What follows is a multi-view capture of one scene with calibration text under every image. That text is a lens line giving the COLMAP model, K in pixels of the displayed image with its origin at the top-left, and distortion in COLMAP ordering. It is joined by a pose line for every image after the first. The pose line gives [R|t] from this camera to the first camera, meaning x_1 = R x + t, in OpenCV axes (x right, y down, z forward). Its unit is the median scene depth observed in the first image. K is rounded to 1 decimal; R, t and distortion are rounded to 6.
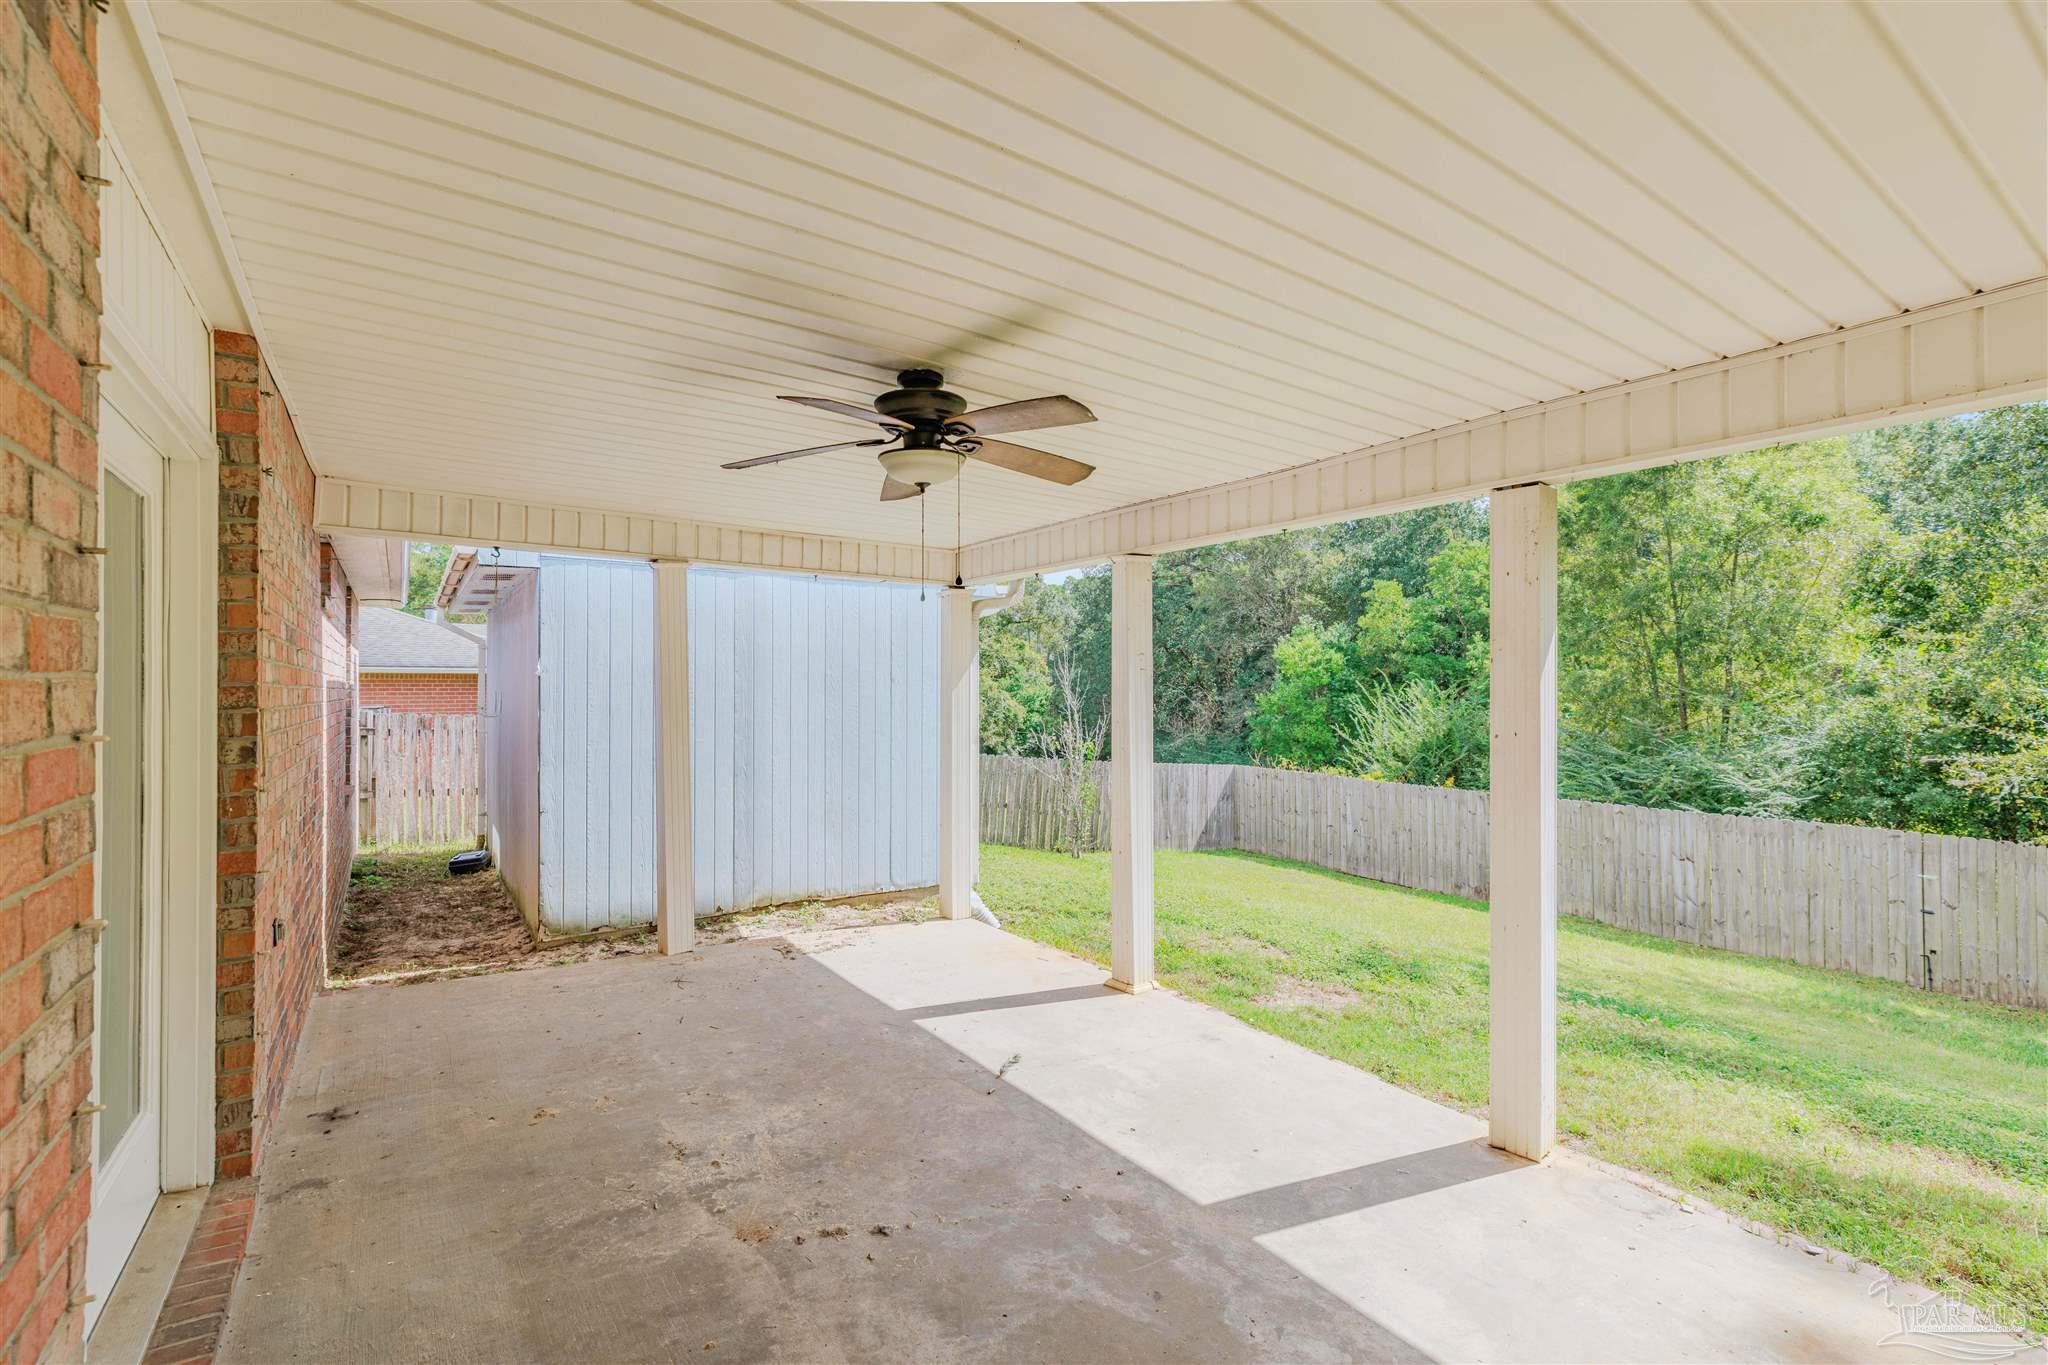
lens RADIAL K [[920.2, 0, 1016.9], [0, 920.2, 688.8], [0, 0, 1]] dist [0.000788, 0.000011]
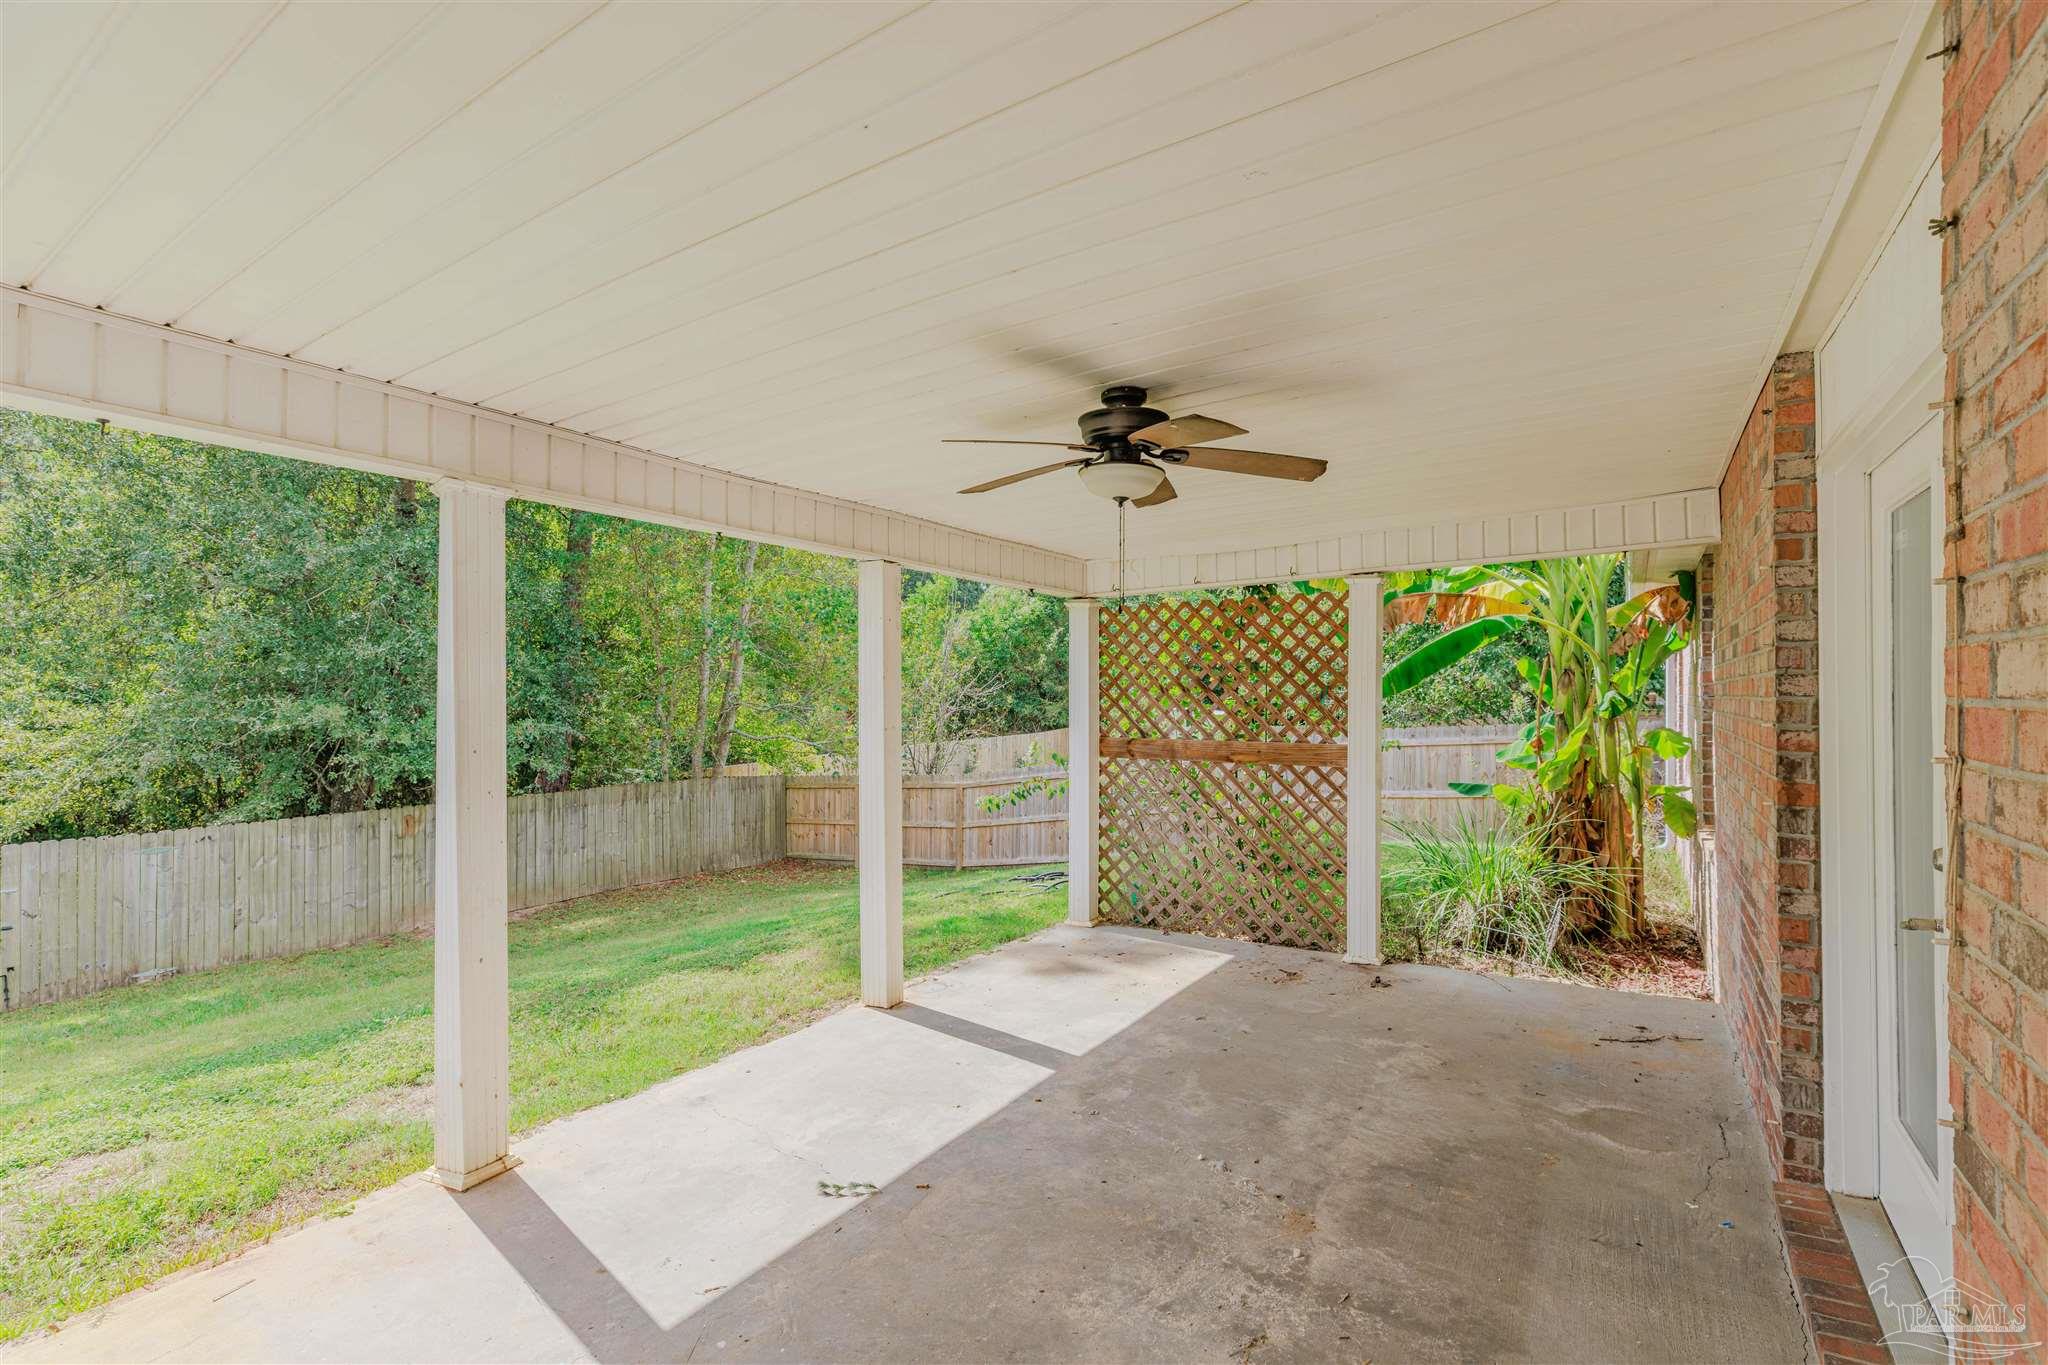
lens RADIAL K [[920.2, 0, 1014.9], [0, 920.2, 683.6], [0, 0, 1]] dist [0.000788, 0.000011]
pose [[-0.377503, 0.006137, 0.925988, -0.969928], [-0.003070, 0.999964, -0.007879, -0.009154], [-0.926003, -0.005817, -0.377471, 1.450445]]
